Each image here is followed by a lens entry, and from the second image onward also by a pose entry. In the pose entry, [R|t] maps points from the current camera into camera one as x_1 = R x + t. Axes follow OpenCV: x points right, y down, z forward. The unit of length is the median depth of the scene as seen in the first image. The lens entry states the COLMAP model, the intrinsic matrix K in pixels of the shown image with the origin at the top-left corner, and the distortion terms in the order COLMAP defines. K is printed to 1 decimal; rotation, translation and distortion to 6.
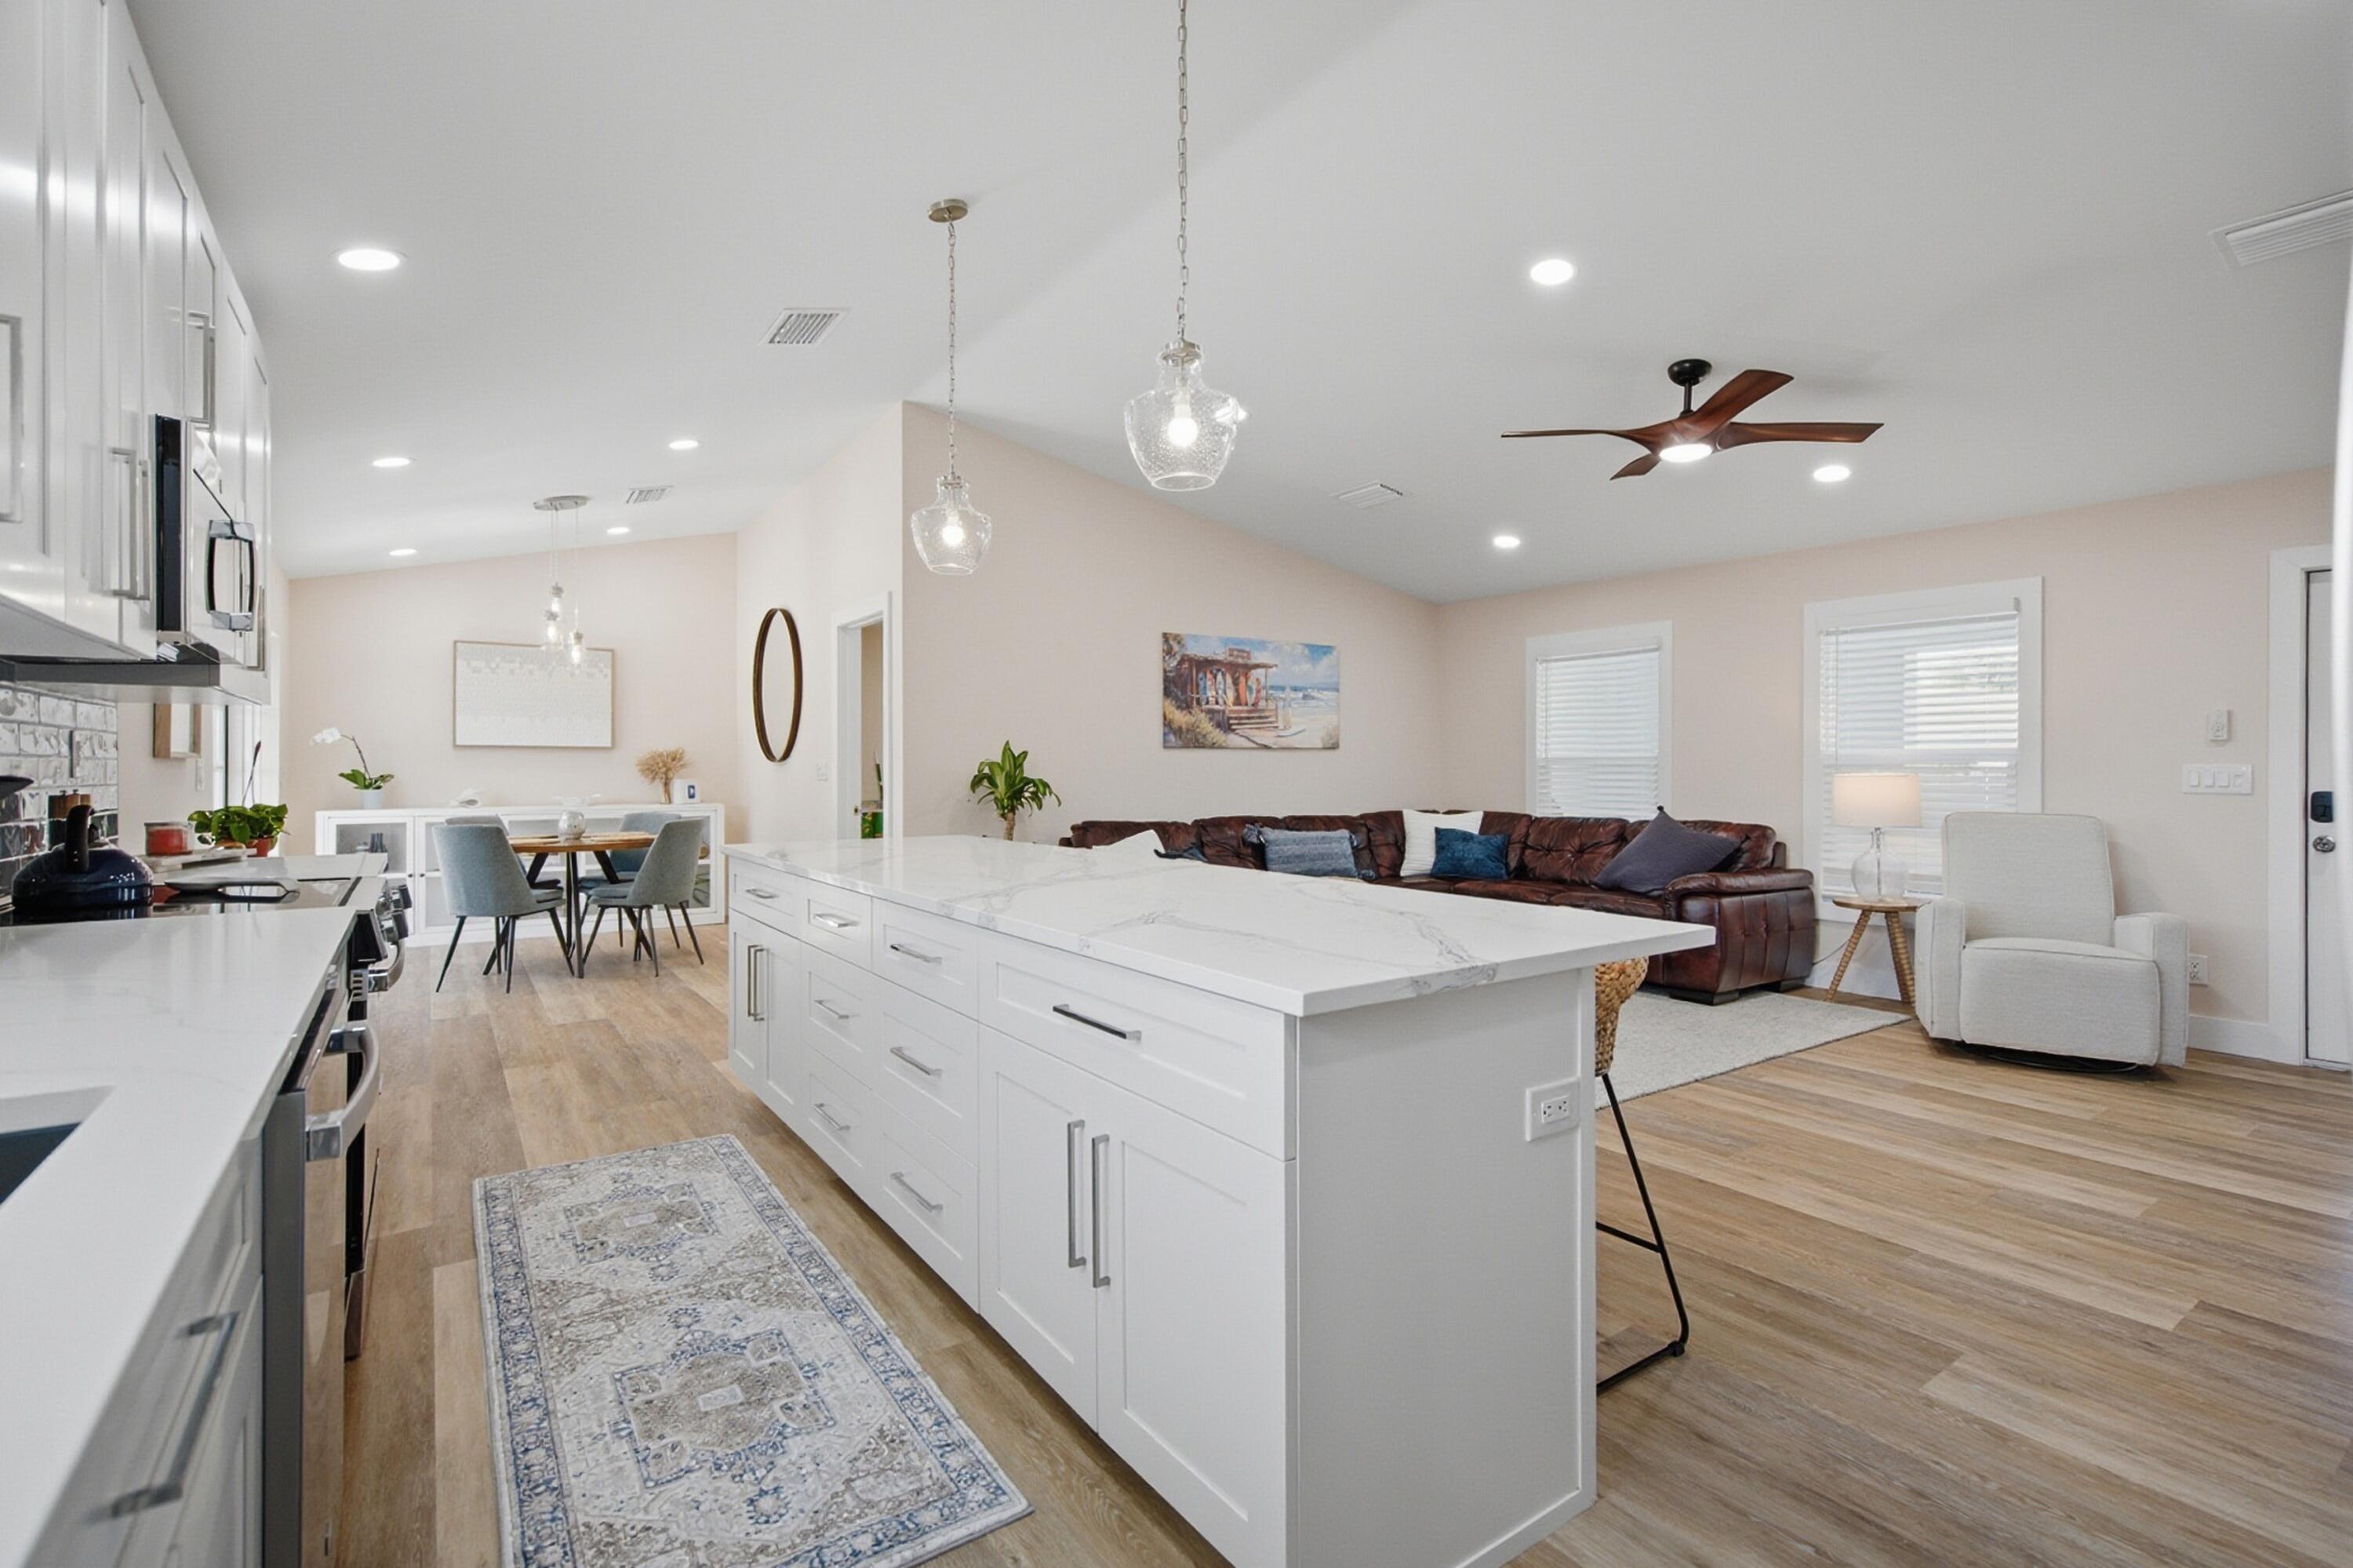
lens RADIAL K [[1060.3, 0, 1175.4], [0, 1060.3, 768.8], [0, 0, 1]] dist [0.004247, -0.003060]
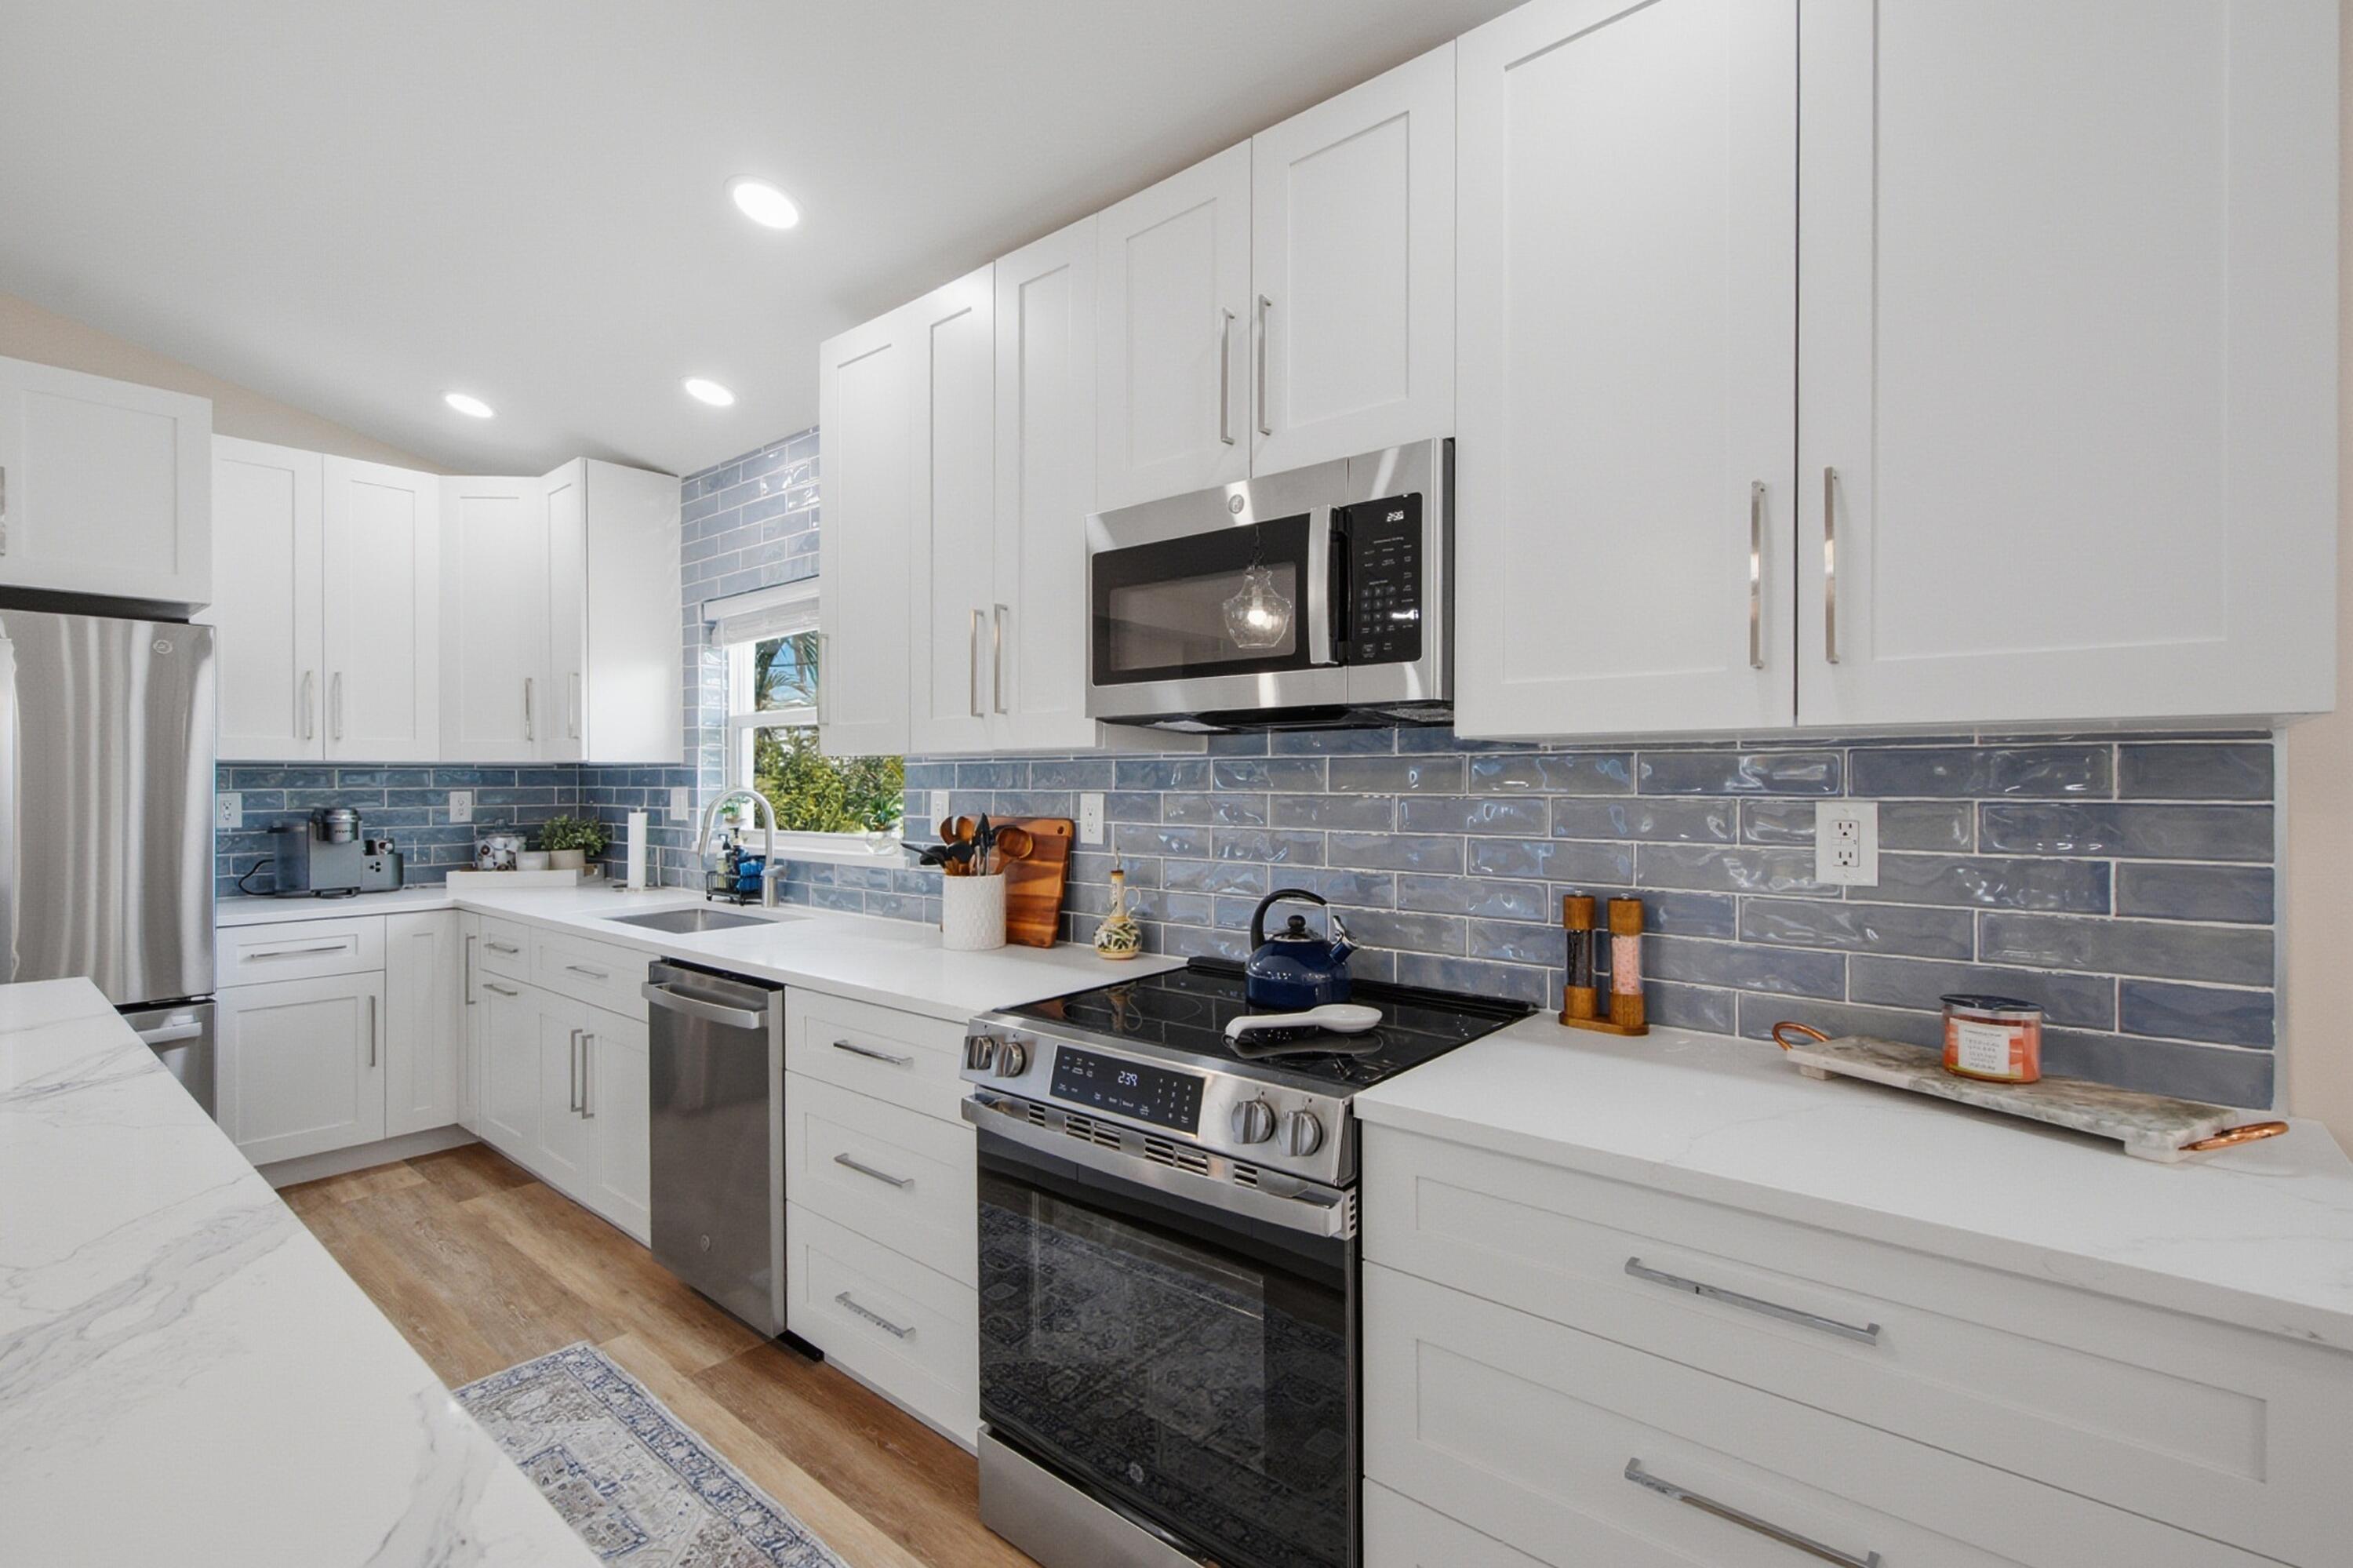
lens RADIAL K [[1060.3, 0, 1184.0], [0, 1060.3, 778.1], [0, 0, 1]] dist [0.004247, -0.003060]
pose [[-0.966627, 0.000380, -0.256187, -0.410140], [0.000794, 0.999999, -0.001513, -0.036911], [0.256186, -0.001666, -0.966626, 1.101784]]
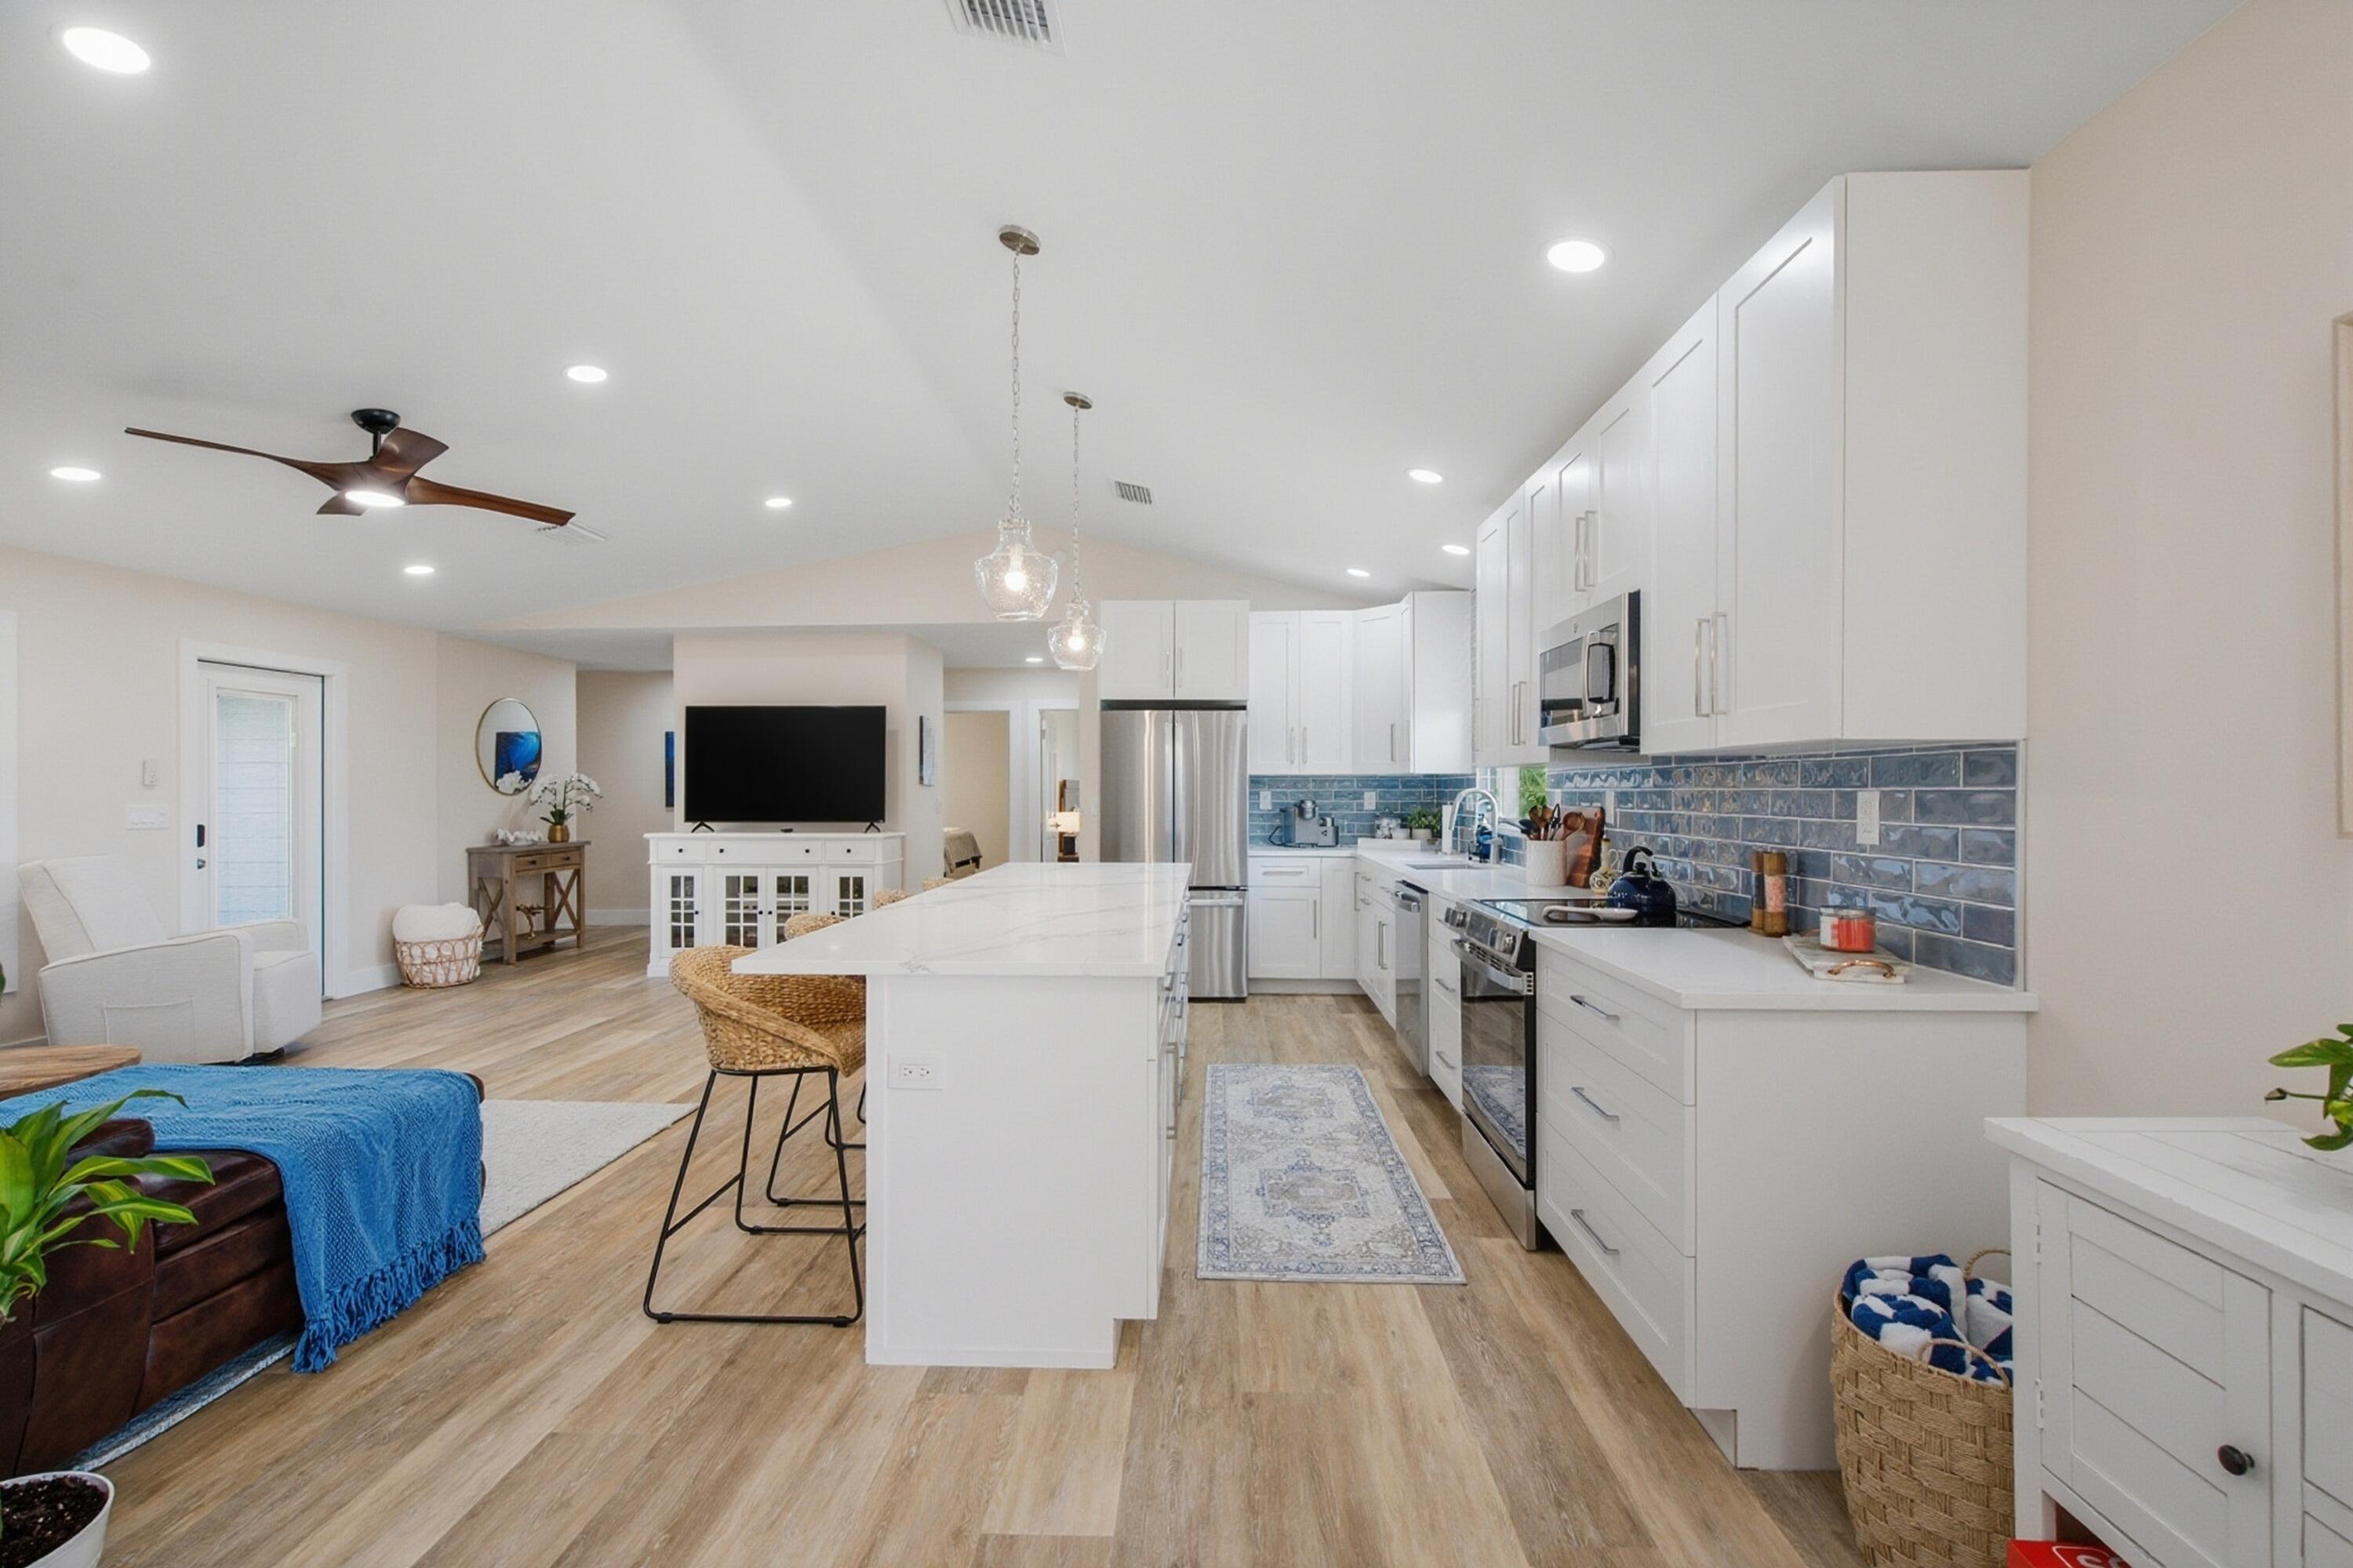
lens RADIAL K [[1060.3, 0, 1169.9], [0, 1060.3, 791.1], [0, 0, 1]] dist [0.004247, -0.003060]
pose [[-0.794933, -0.001644, 0.606695, -0.835728], [-0.001303, 0.999999, 0.001002, -0.027693], [-0.606696, 0.000006, -0.794934, 1.552151]]
